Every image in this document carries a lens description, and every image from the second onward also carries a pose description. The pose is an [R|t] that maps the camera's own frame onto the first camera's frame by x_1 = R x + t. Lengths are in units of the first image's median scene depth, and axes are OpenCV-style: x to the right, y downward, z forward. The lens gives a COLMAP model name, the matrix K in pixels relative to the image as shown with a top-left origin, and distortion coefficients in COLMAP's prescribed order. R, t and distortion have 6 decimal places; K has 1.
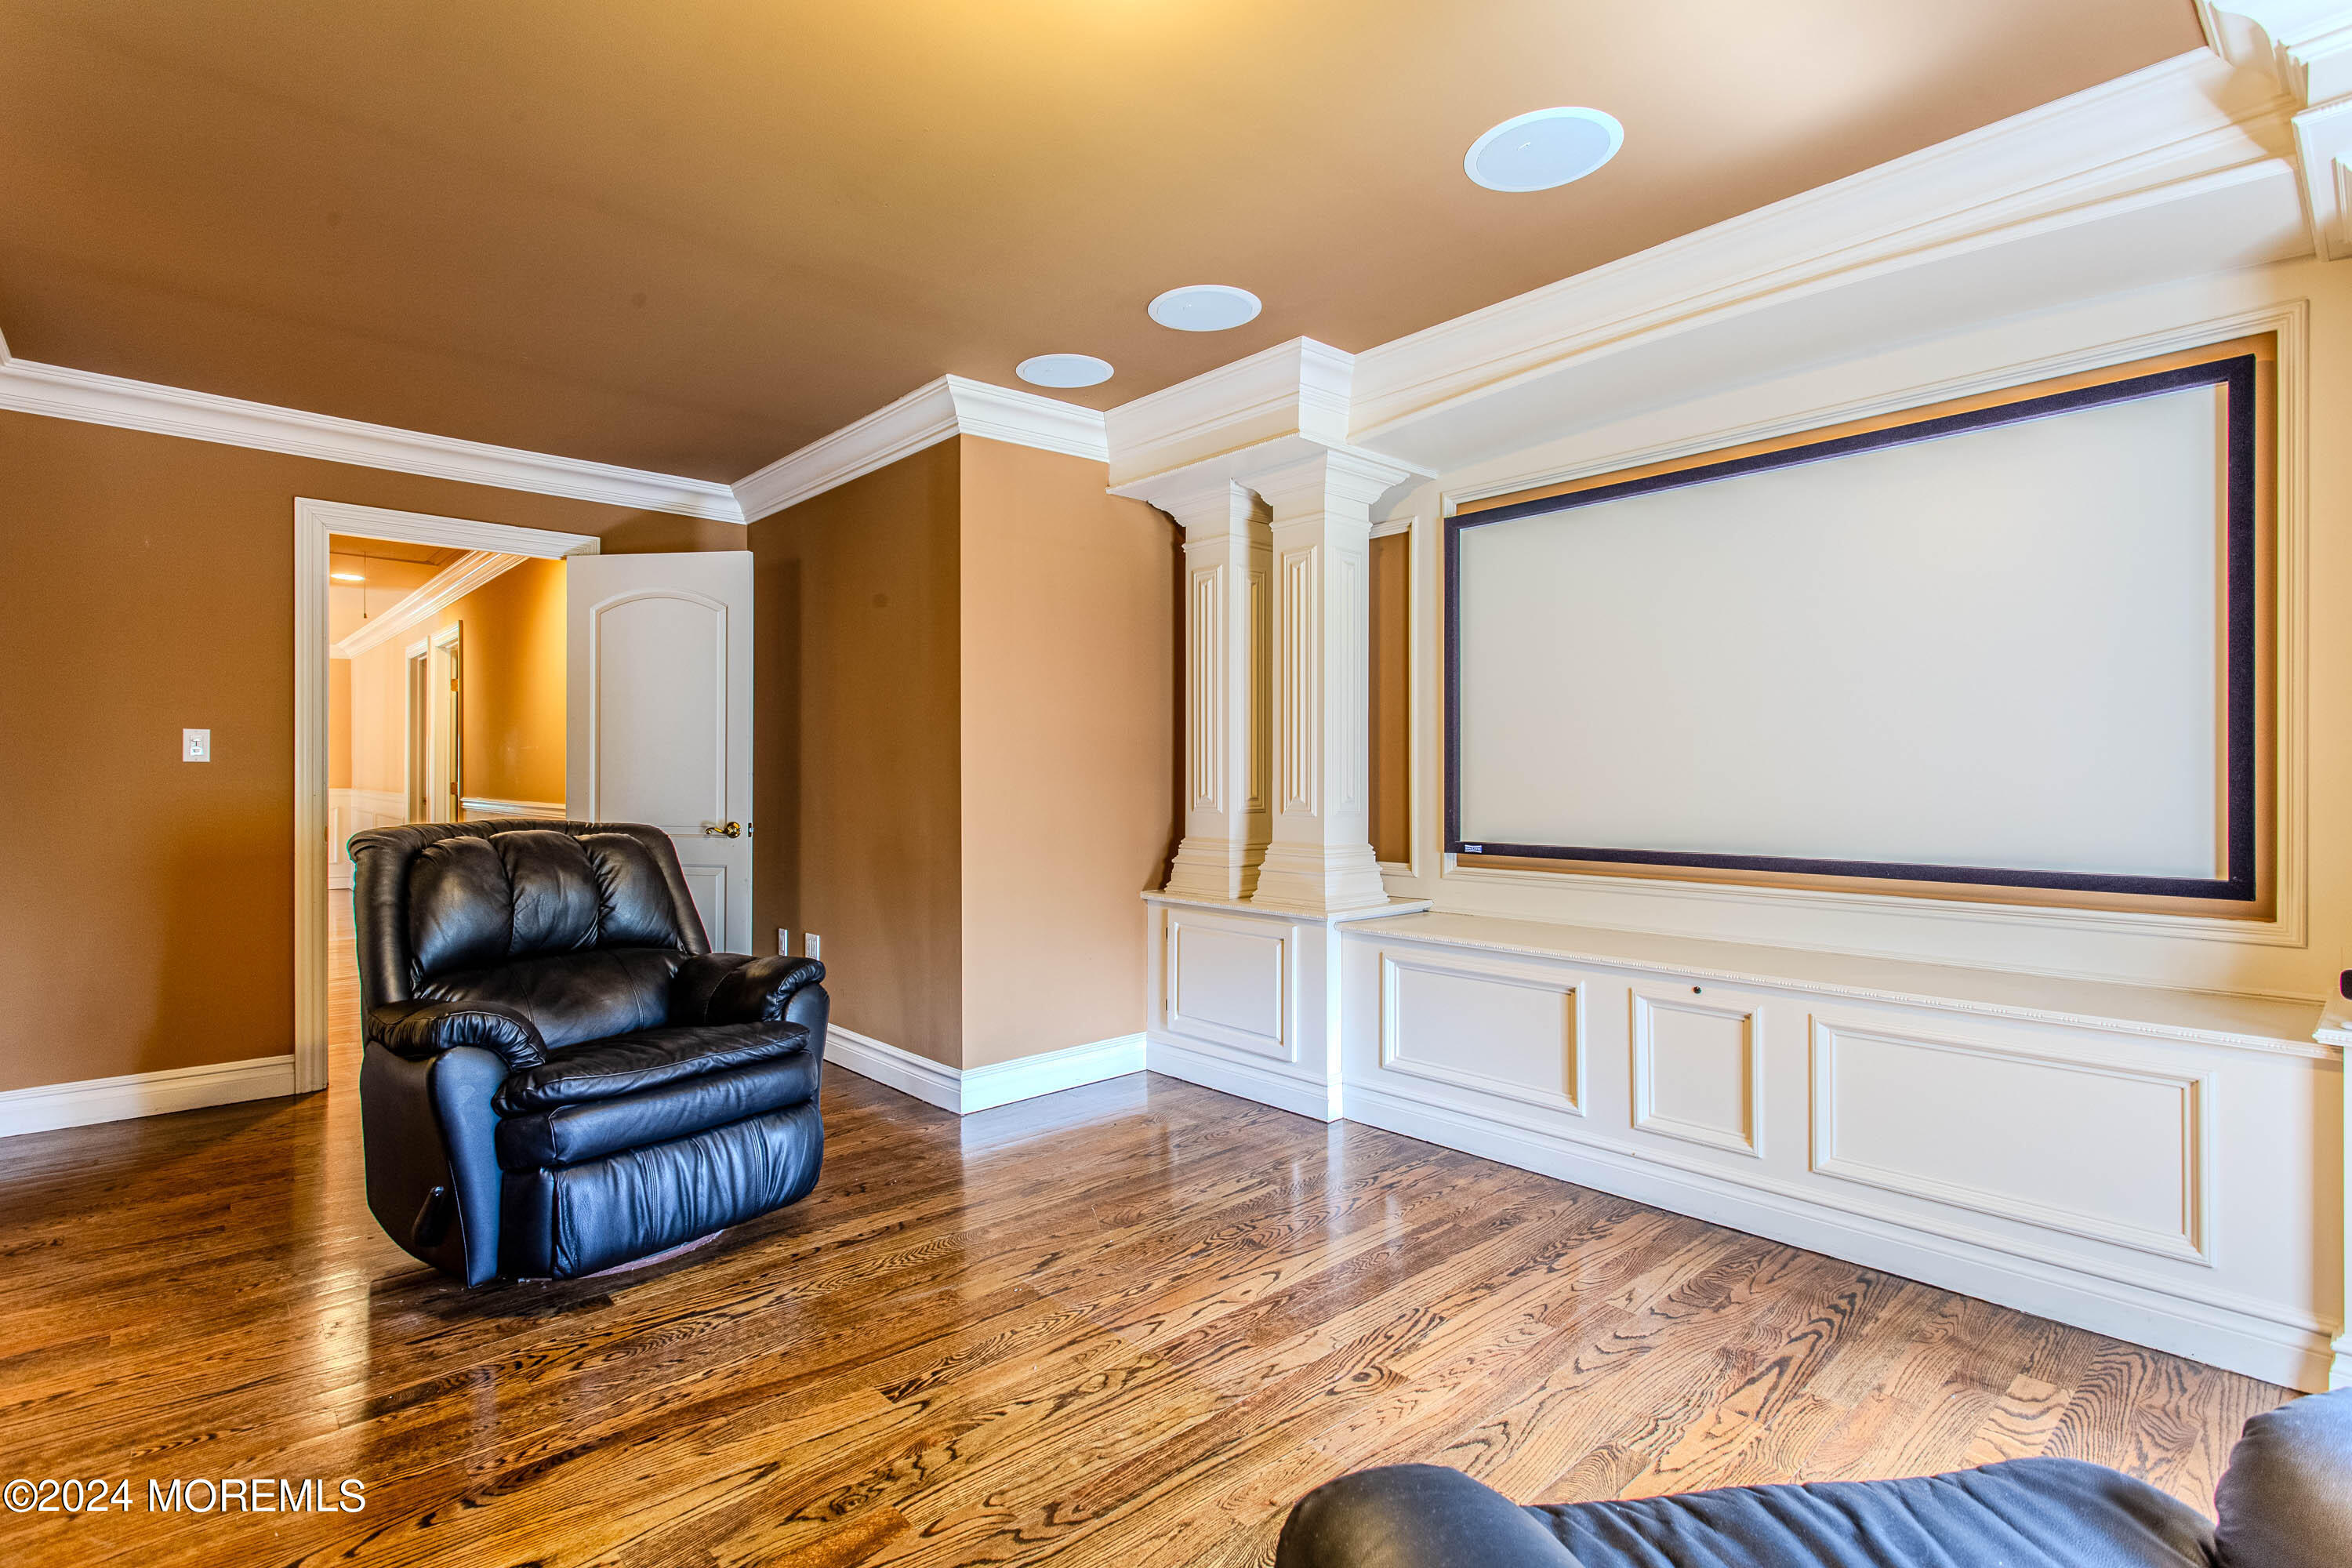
lens RADIAL K [[1154.3, 0, 1176.8], [0, 1154.3, 777.6], [0, 0, 1]] dist [0.001940, 0.000747]
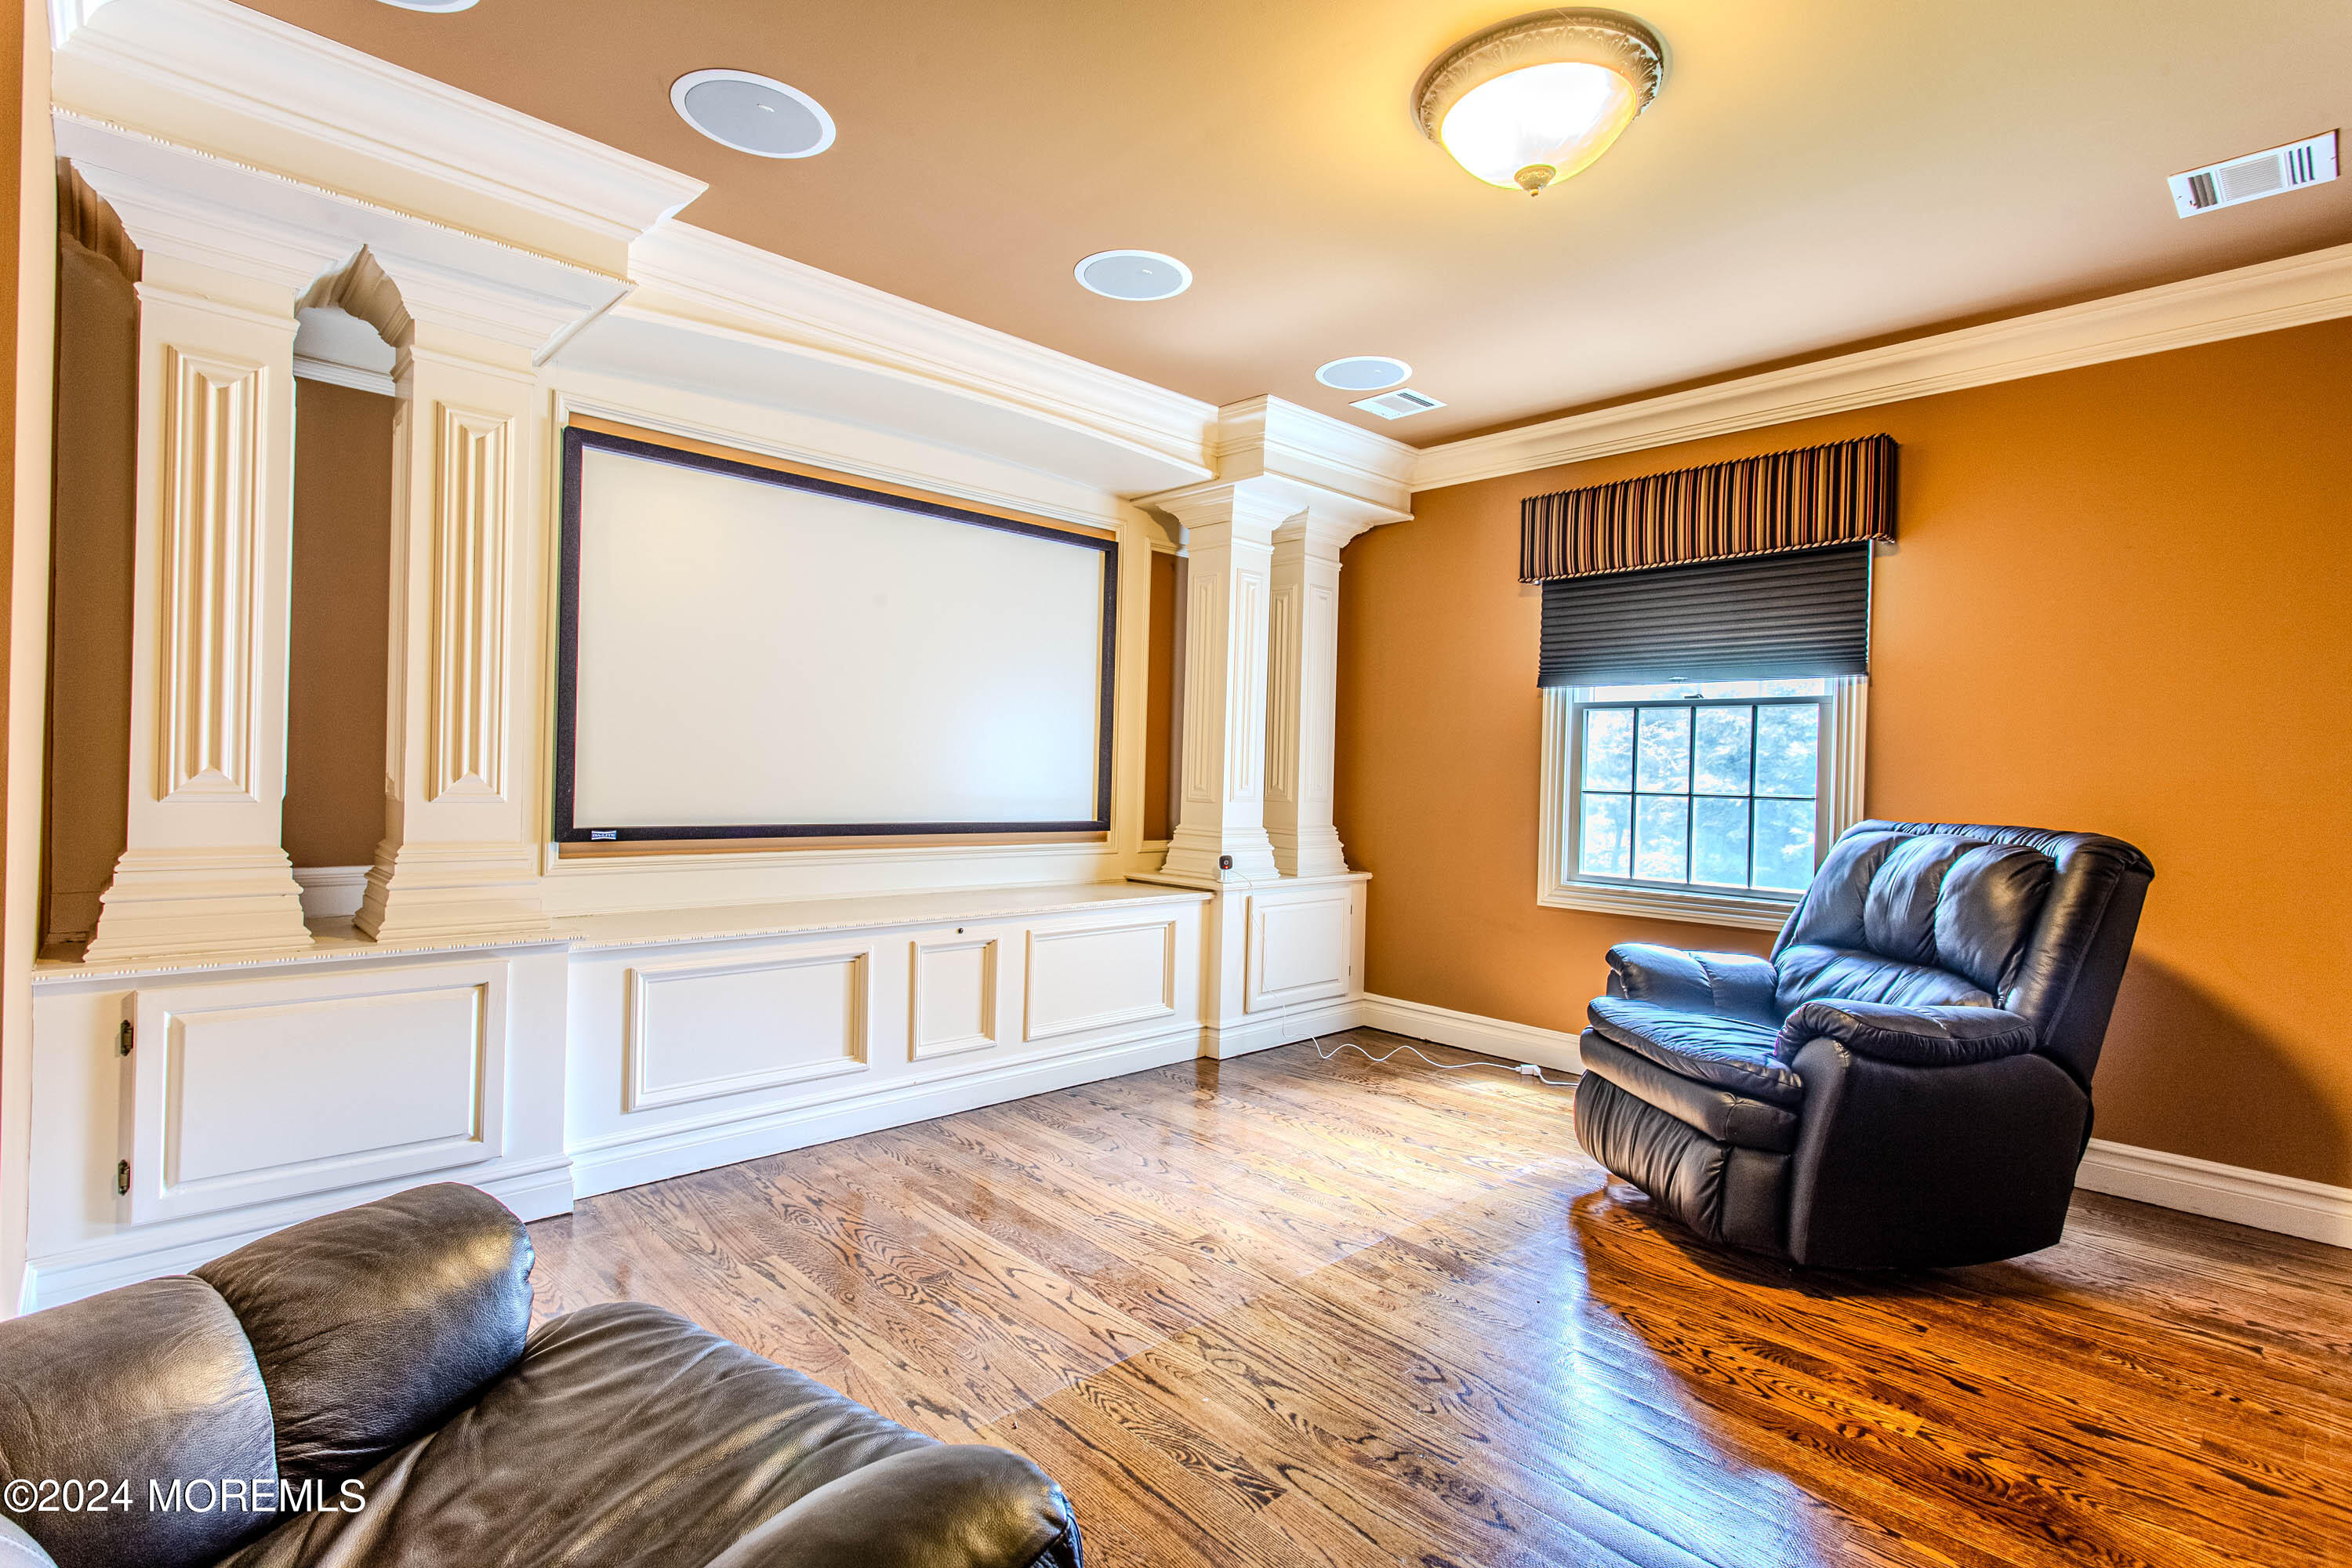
lens RADIAL K [[1154.3, 0, 1173.0], [0, 1154.3, 781.9], [0, 0, 1]] dist [0.001940, 0.000747]
pose [[-0.056752, -0.010860, 0.998329, -0.832426], [-0.027409, 0.999581, 0.009316, 0.004992], [-0.998012, -0.026834, -0.057026, 0.872495]]
